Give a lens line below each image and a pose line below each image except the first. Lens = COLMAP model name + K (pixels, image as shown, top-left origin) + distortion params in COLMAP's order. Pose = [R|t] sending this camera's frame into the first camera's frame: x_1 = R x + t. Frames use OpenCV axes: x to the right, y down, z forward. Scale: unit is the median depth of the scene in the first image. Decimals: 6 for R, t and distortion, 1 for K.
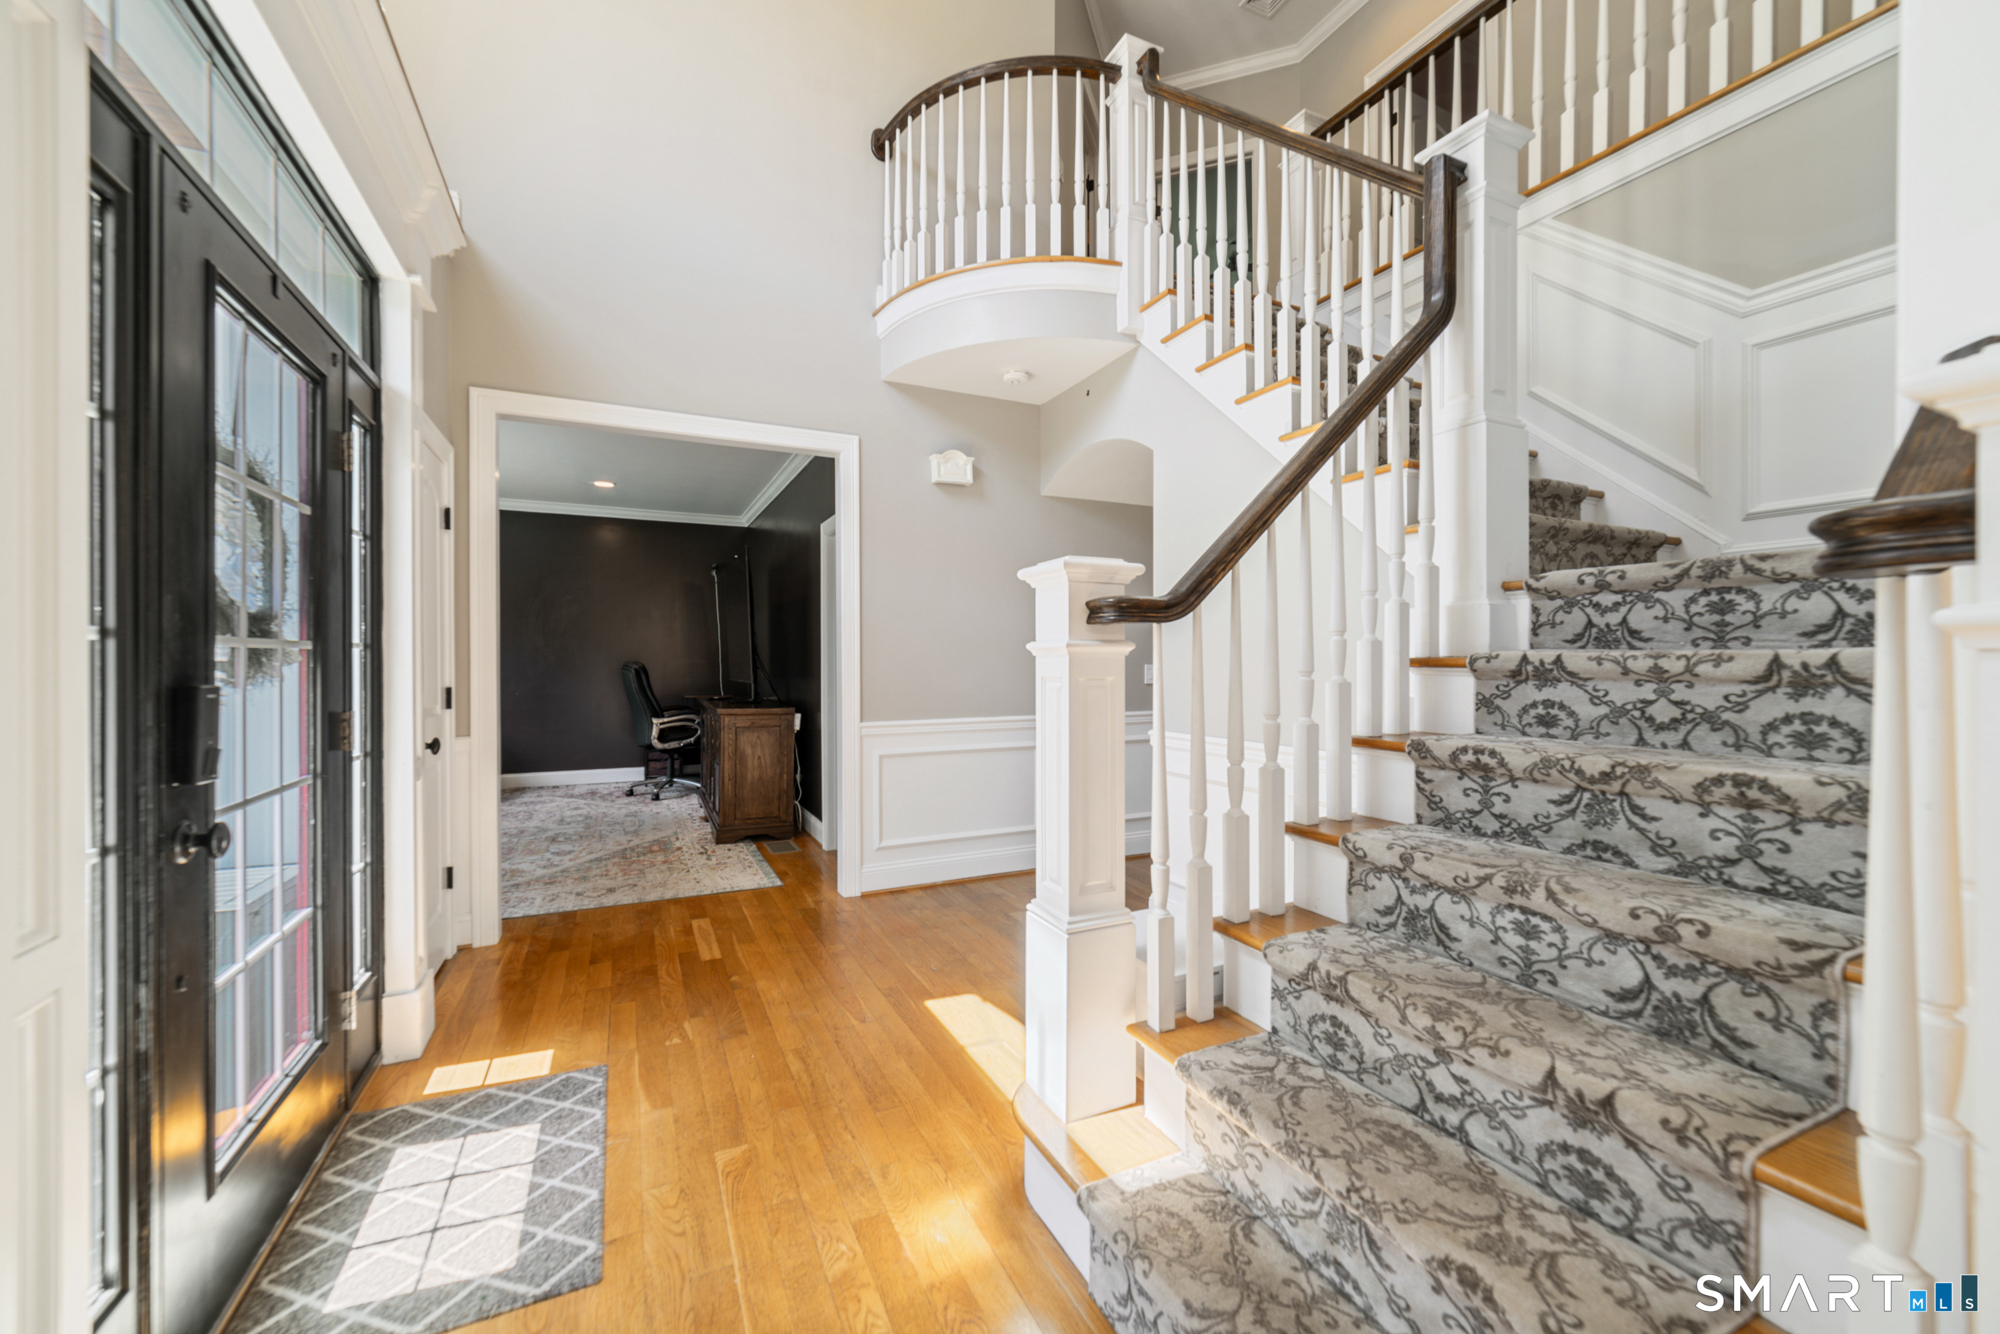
lens RADIAL K [[786.9, 0, 995.7], [0, 786.9, 666.6], [0, 0, 1]] dist [0.002397, 0.000752]
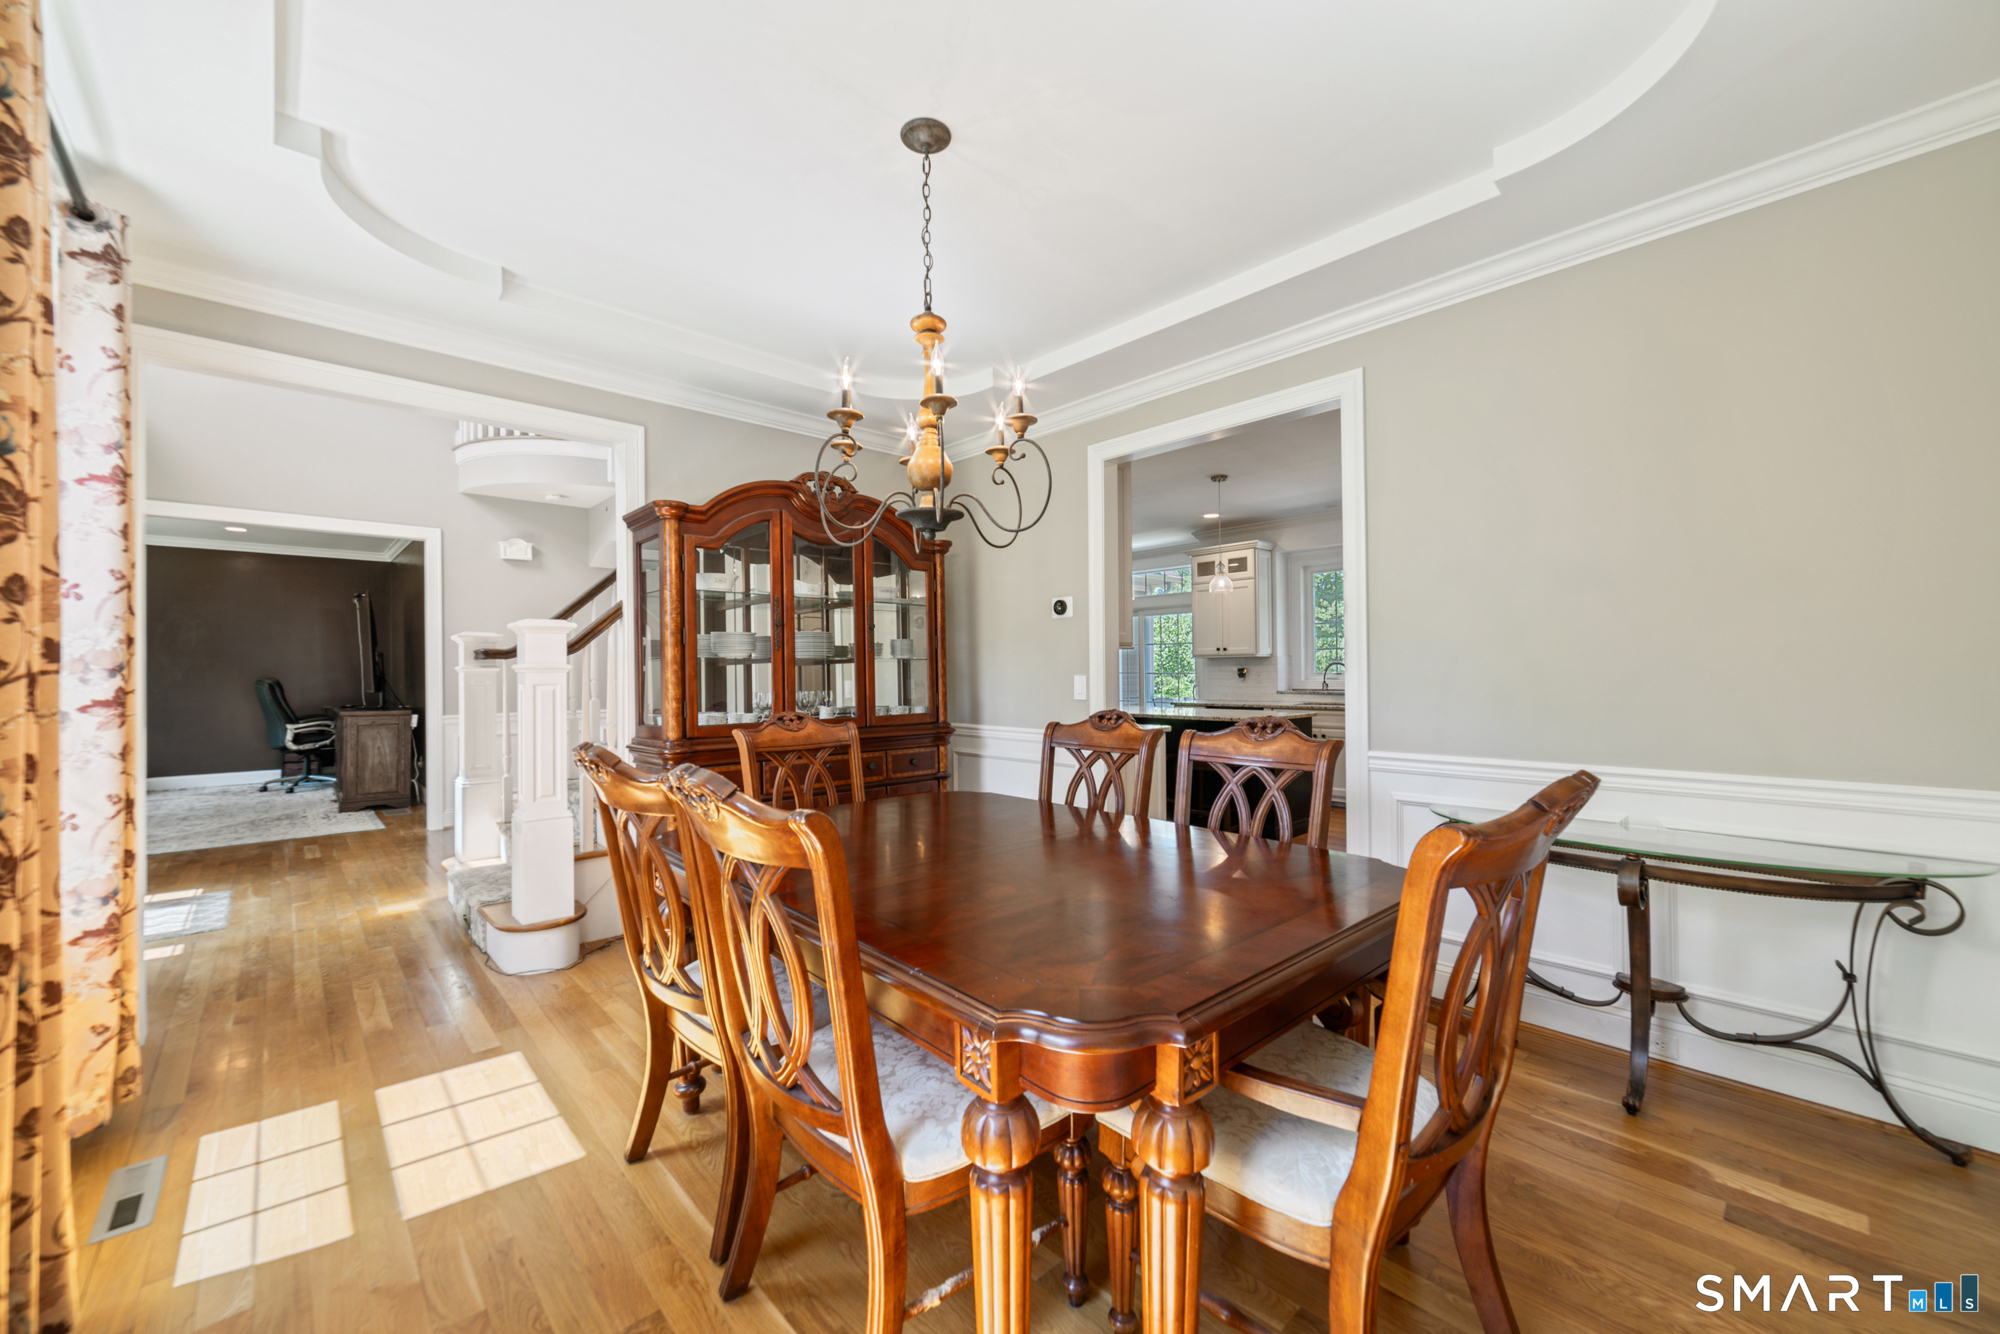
lens RADIAL K [[786.9, 0, 997.8], [0, 786.9, 668.9], [0, 0, 1]] dist [0.002397, 0.000752]
pose [[0.955139, -0.004387, 0.296125, 0.302893], [0.008604, 0.999879, -0.012937, 0.007229], [-0.296032, 0.014905, 0.955062, -0.584934]]
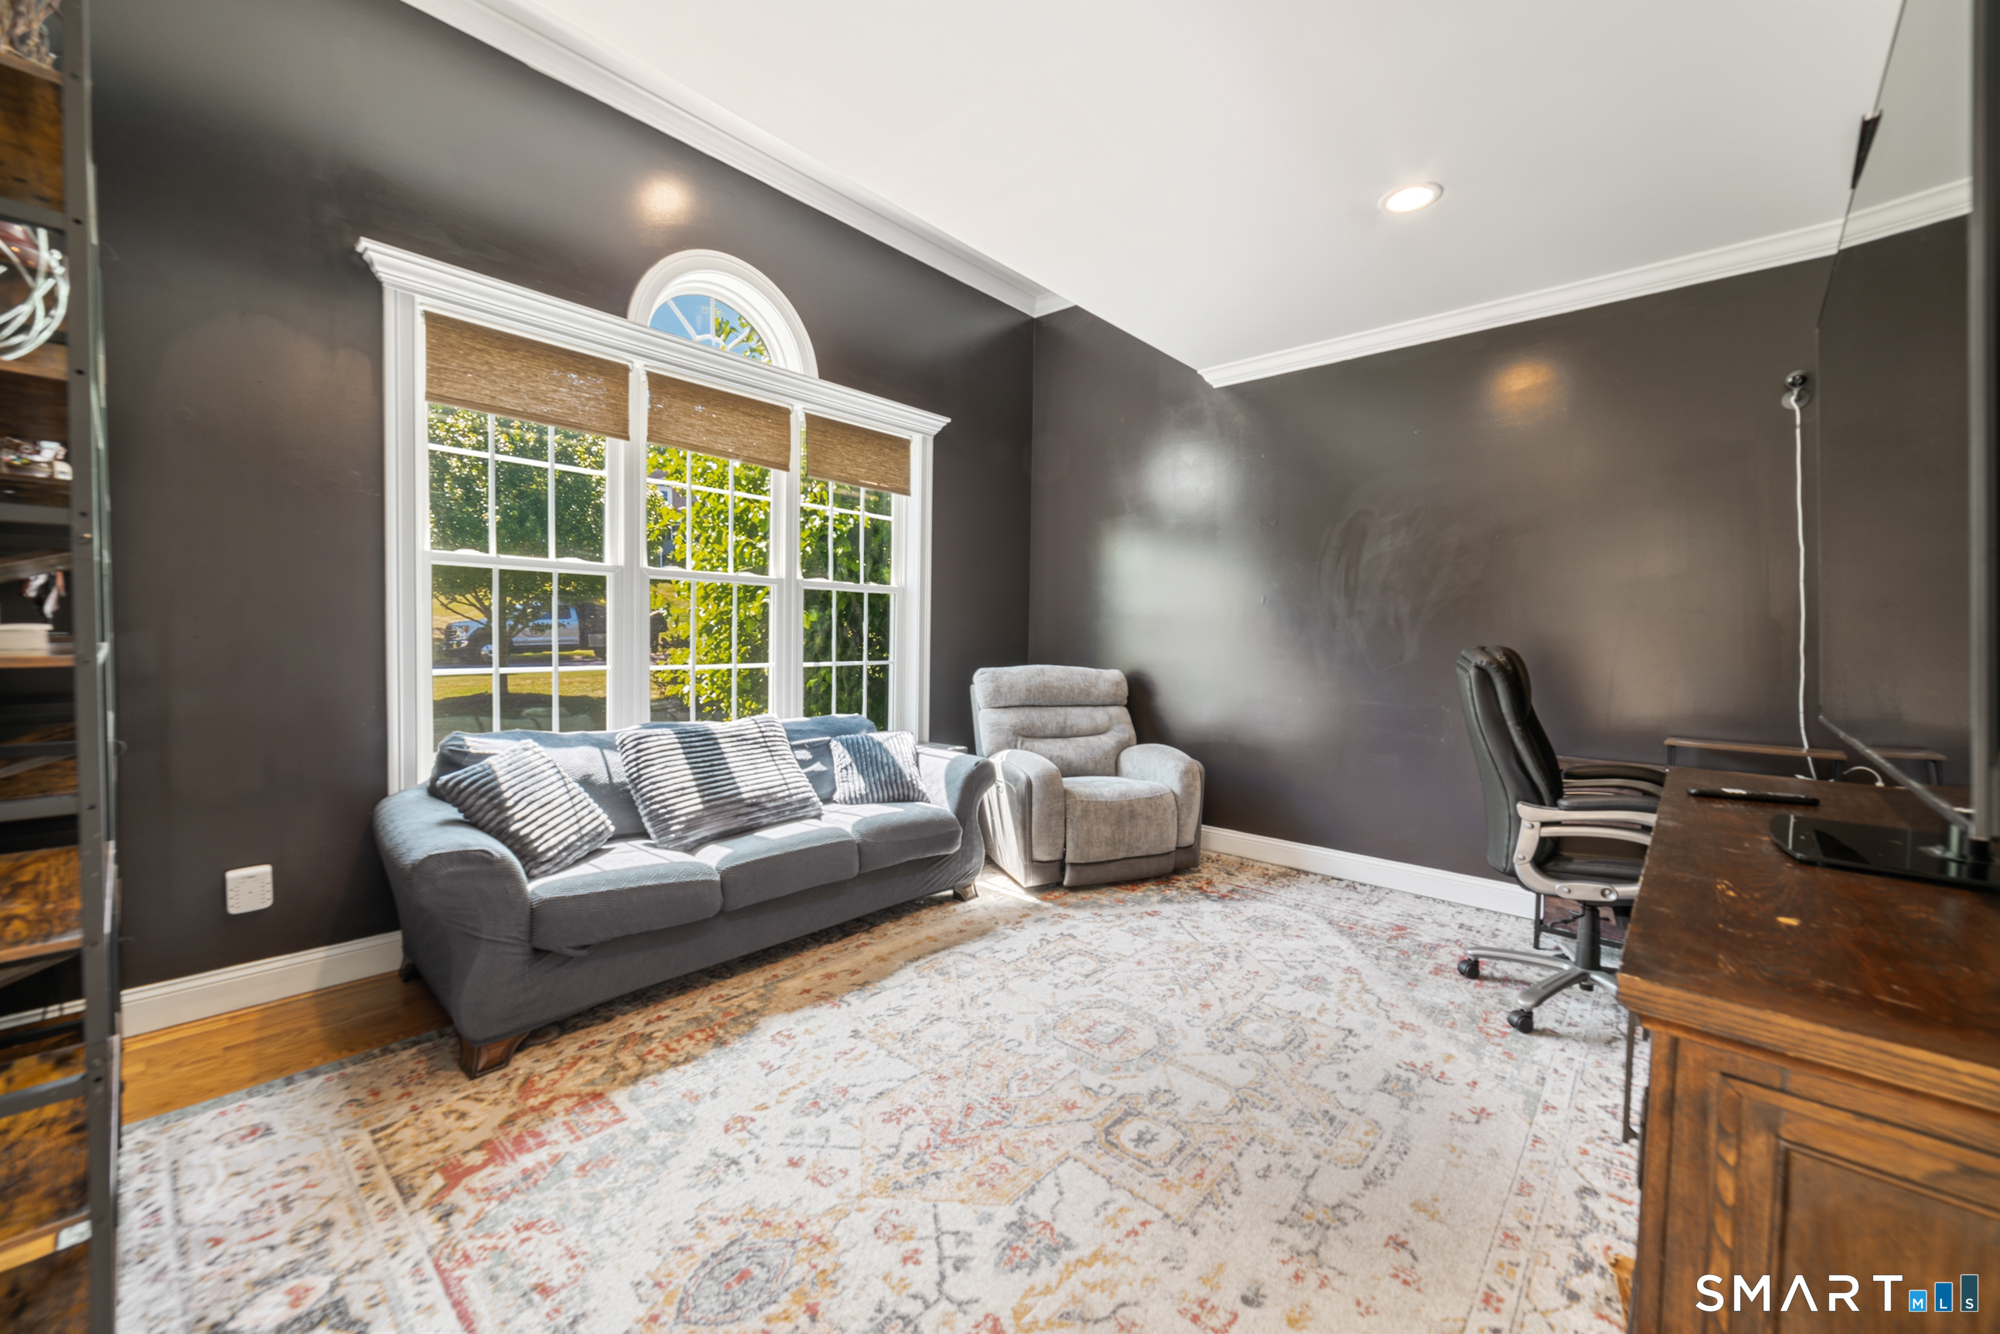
lens RADIAL K [[786.9, 0, 998.6], [0, 786.9, 658.5], [0, 0, 1]] dist [0.002397, 0.000752]
pose [[0.383769, 0.041078, -0.922515, -0.242709], [-0.020232, 0.999144, 0.036074, -0.012374], [0.923207, 0.004820, 0.384272, 0.792841]]
